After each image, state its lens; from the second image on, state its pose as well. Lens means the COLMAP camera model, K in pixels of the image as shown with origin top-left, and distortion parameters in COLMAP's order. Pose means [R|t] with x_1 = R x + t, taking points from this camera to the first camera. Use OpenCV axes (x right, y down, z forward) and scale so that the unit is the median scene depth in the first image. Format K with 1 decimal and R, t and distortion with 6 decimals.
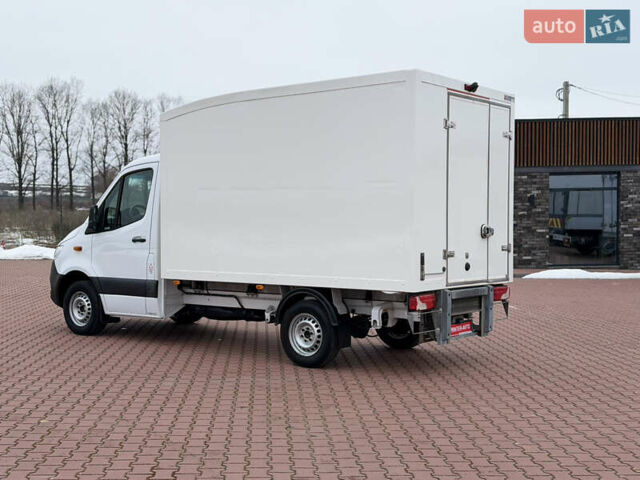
lens RADIAL K [[929.2, 0, 317.8], [0, 929.2, 239.3], [0, 0, 1]] dist [0.056082, 0.000000]
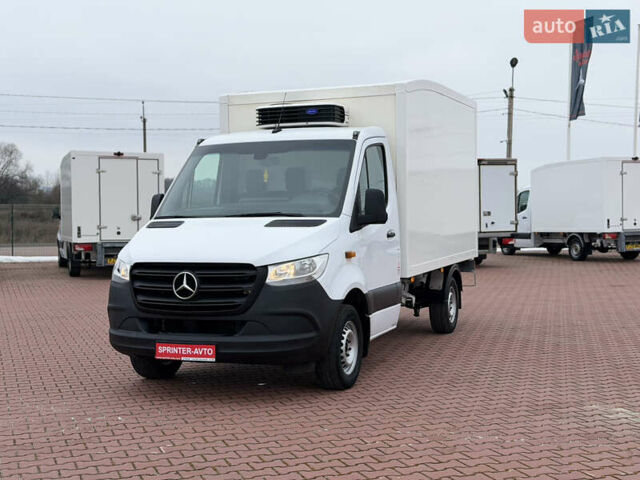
lens RADIAL K [[929.2, 0, 316.9], [0, 929.2, 239.0], [0, 0, 1]] dist [0.056082, 0.000000]
pose [[0.850760, -0.007675, -0.525498, 0.797194], [0.010696, 0.999939, 0.002712, 0.055207], [0.525446, -0.007928, 0.850790, -1.783850]]
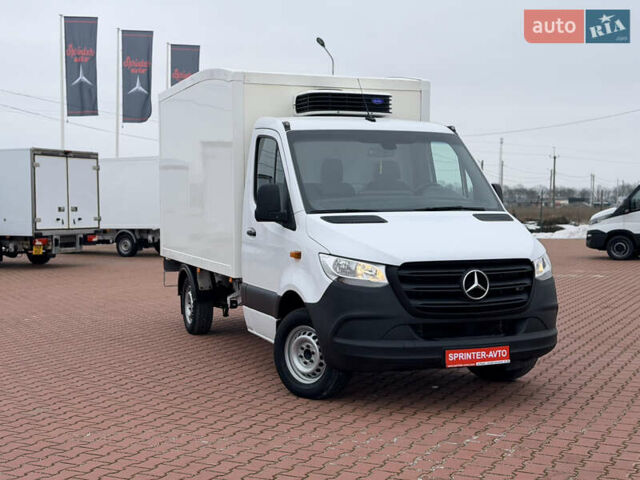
lens RADIAL K [[929.2, 0, 346.3], [0, 929.2, 228.3], [0, 0, 1]] dist [0.056082, 0.000000]
pose [[0.981599, -0.019842, 0.189918, 0.107207], [0.019026, 0.999800, 0.006118, 0.045808], [-0.190002, -0.002392, 0.981781, -1.862143]]
